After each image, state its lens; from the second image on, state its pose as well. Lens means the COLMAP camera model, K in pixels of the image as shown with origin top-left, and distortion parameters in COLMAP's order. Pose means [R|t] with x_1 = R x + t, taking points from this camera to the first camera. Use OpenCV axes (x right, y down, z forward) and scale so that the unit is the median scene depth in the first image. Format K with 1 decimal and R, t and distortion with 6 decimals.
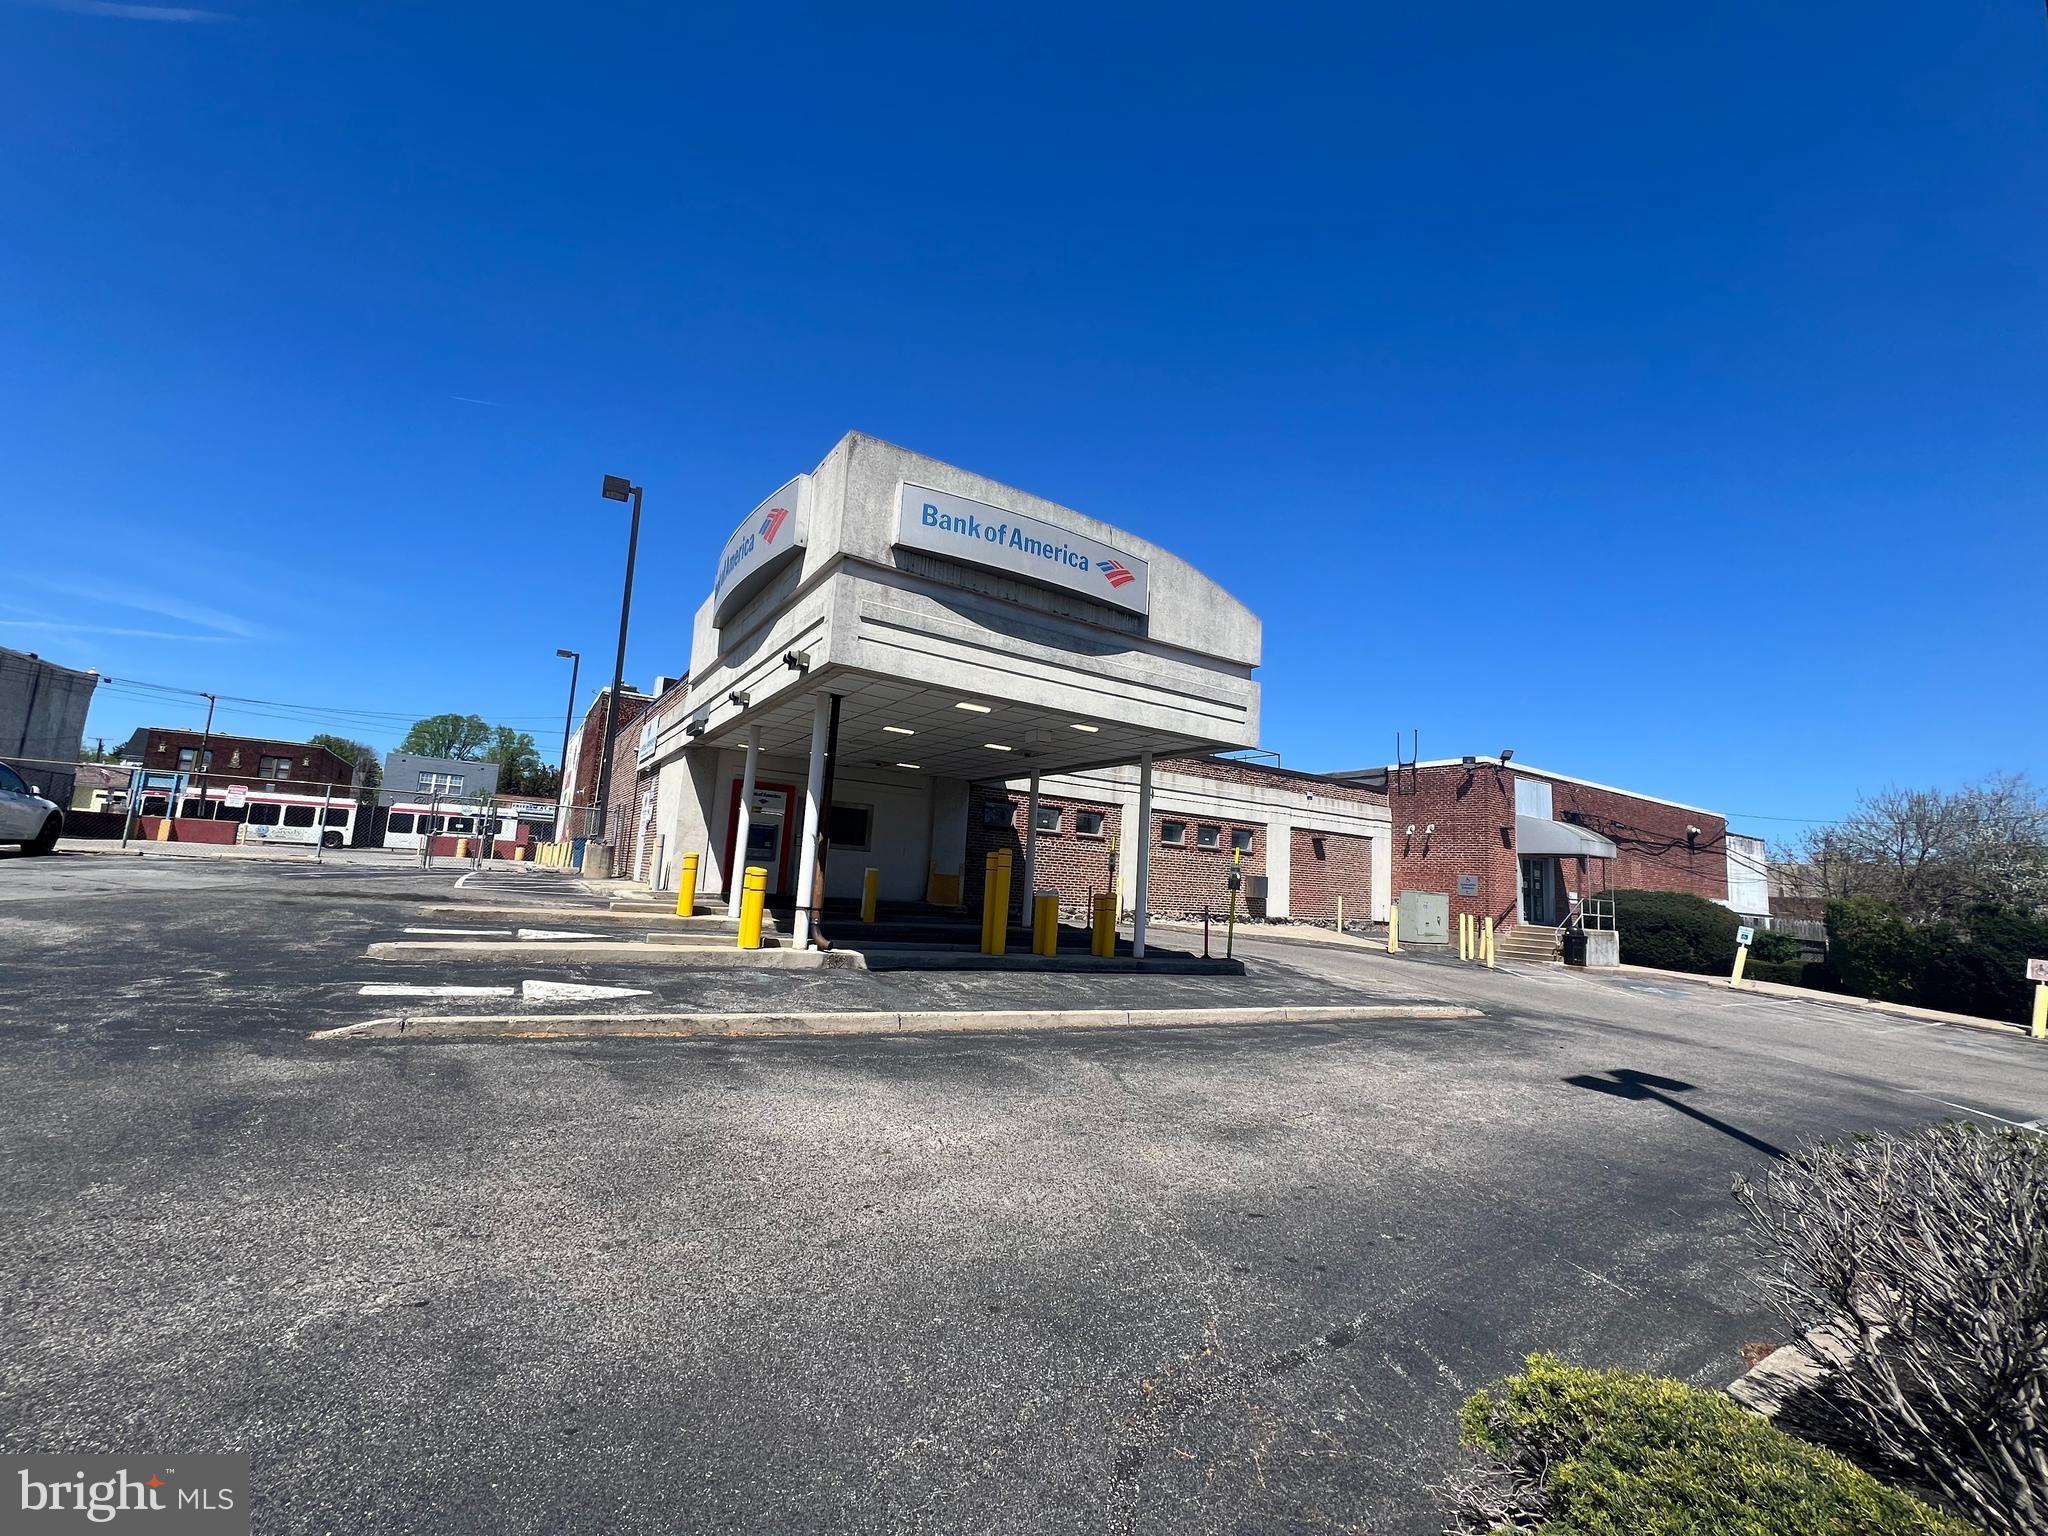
lens RADIAL K [[818.7, 0, 1026.0], [0, 818.7, 765.0], [0, 0, 1]] dist [-0.003701, 0.000055]
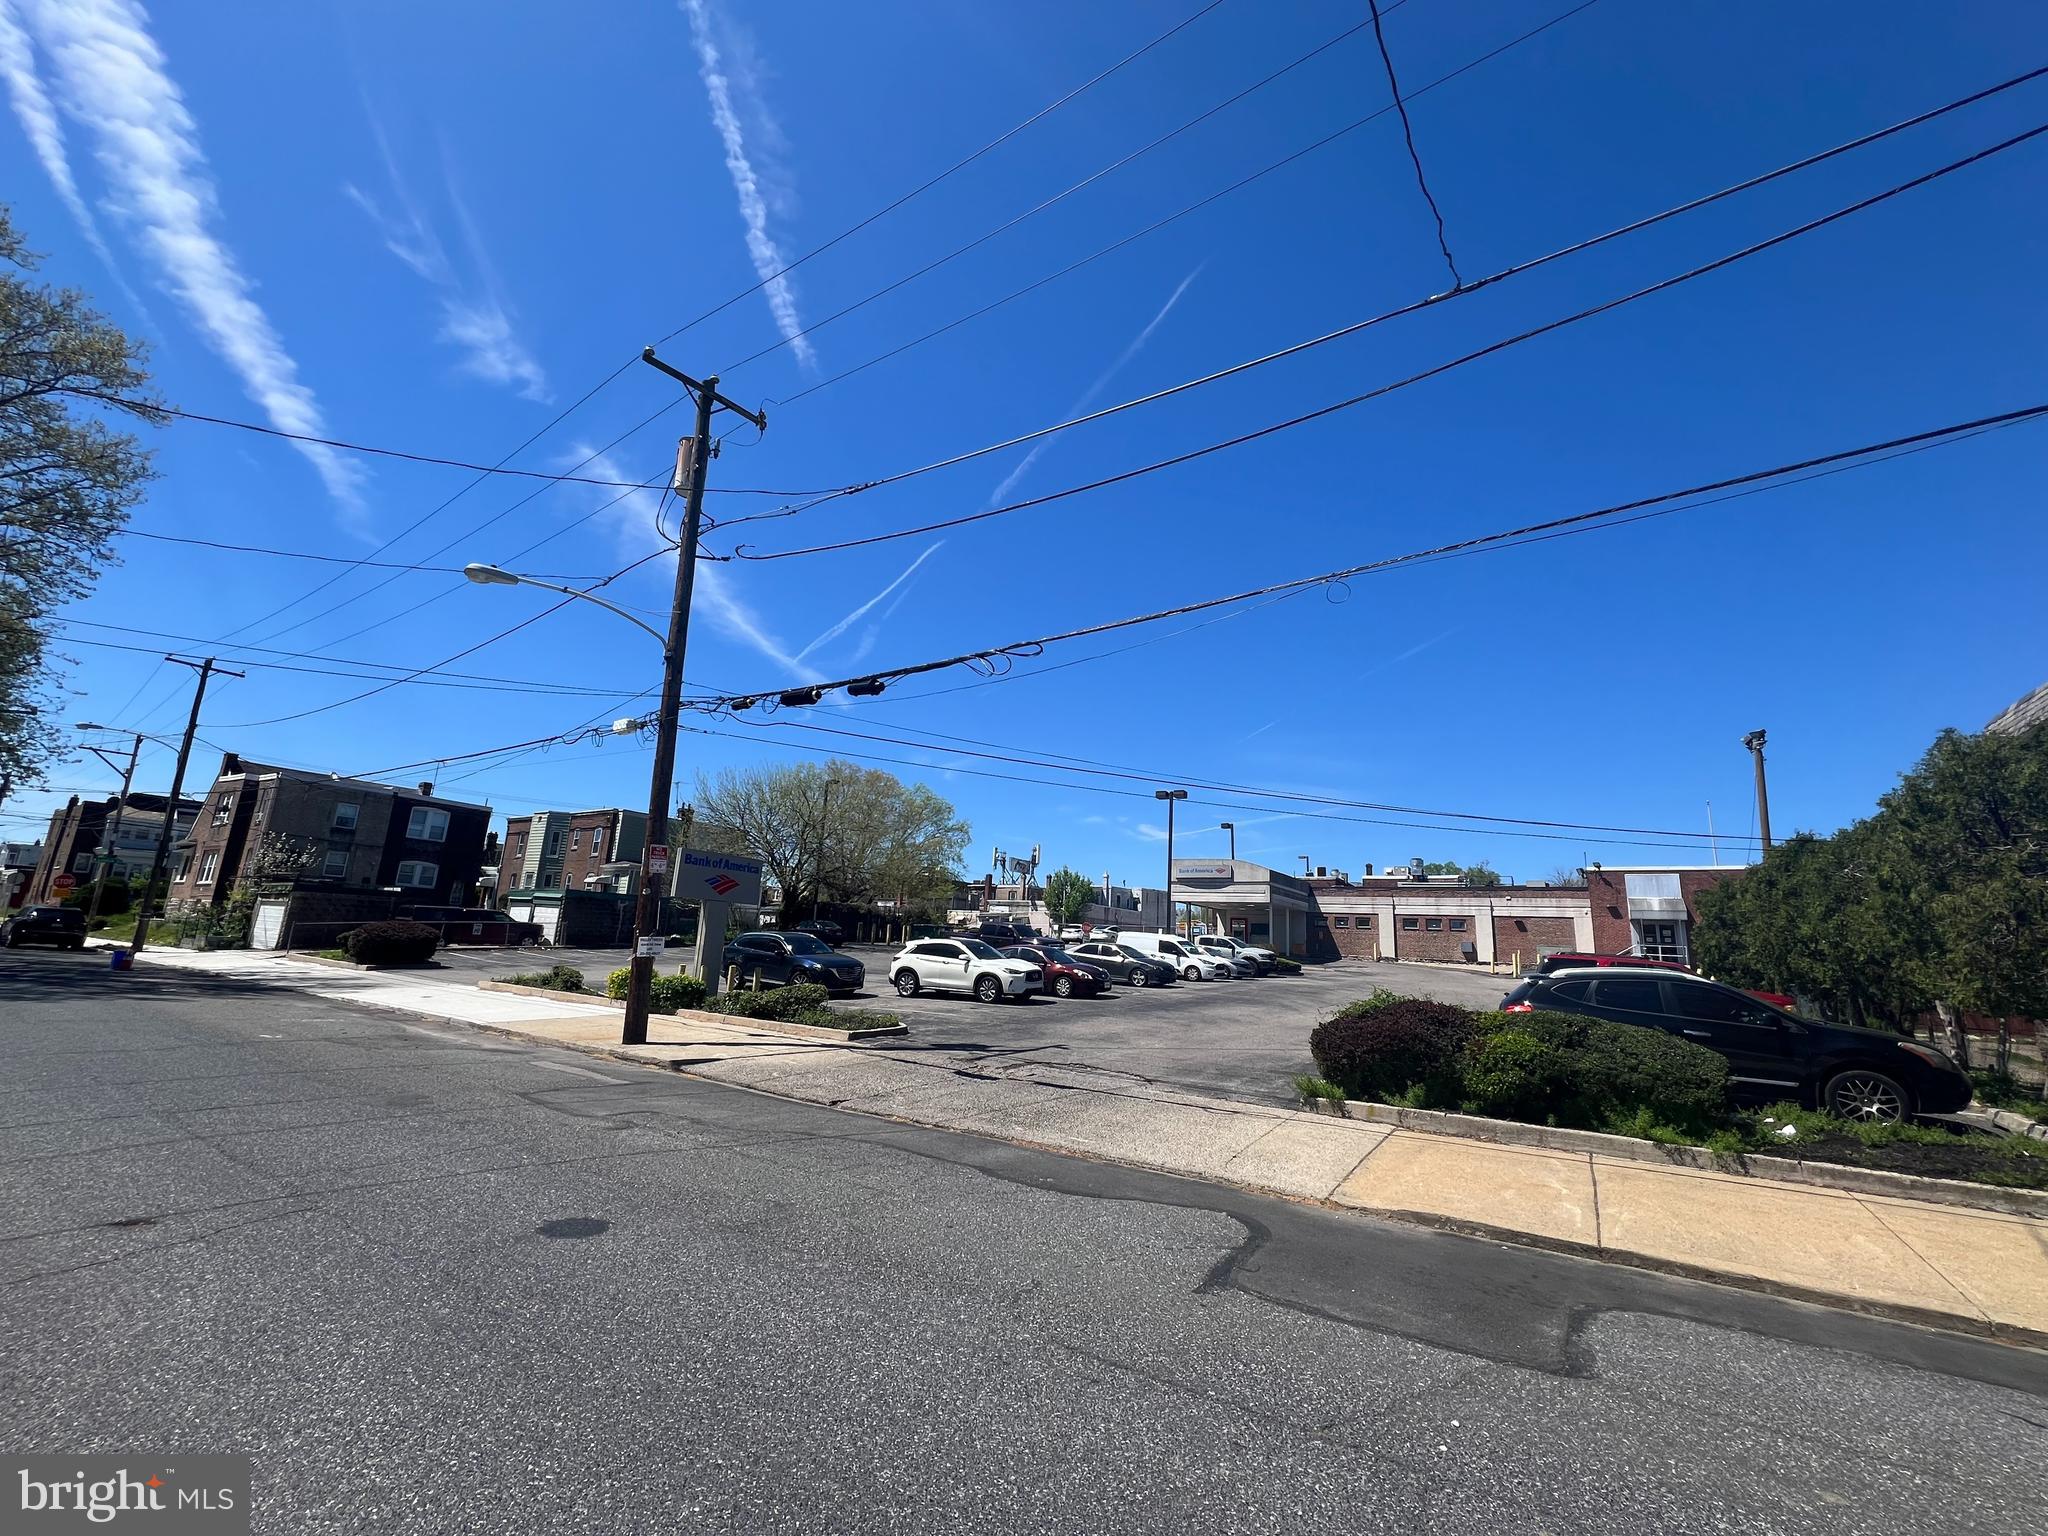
lens RADIAL K [[818.7, 0, 1020.6], [0, 818.7, 761.0], [0, 0, 1]] dist [-0.003701, 0.000055]
pose [[0.398710, -0.245552, -0.883592, 1.756341], [0.098936, 0.969381, -0.224750, 0.043878], [0.911725, 0.002191, 0.410796, -0.880357]]
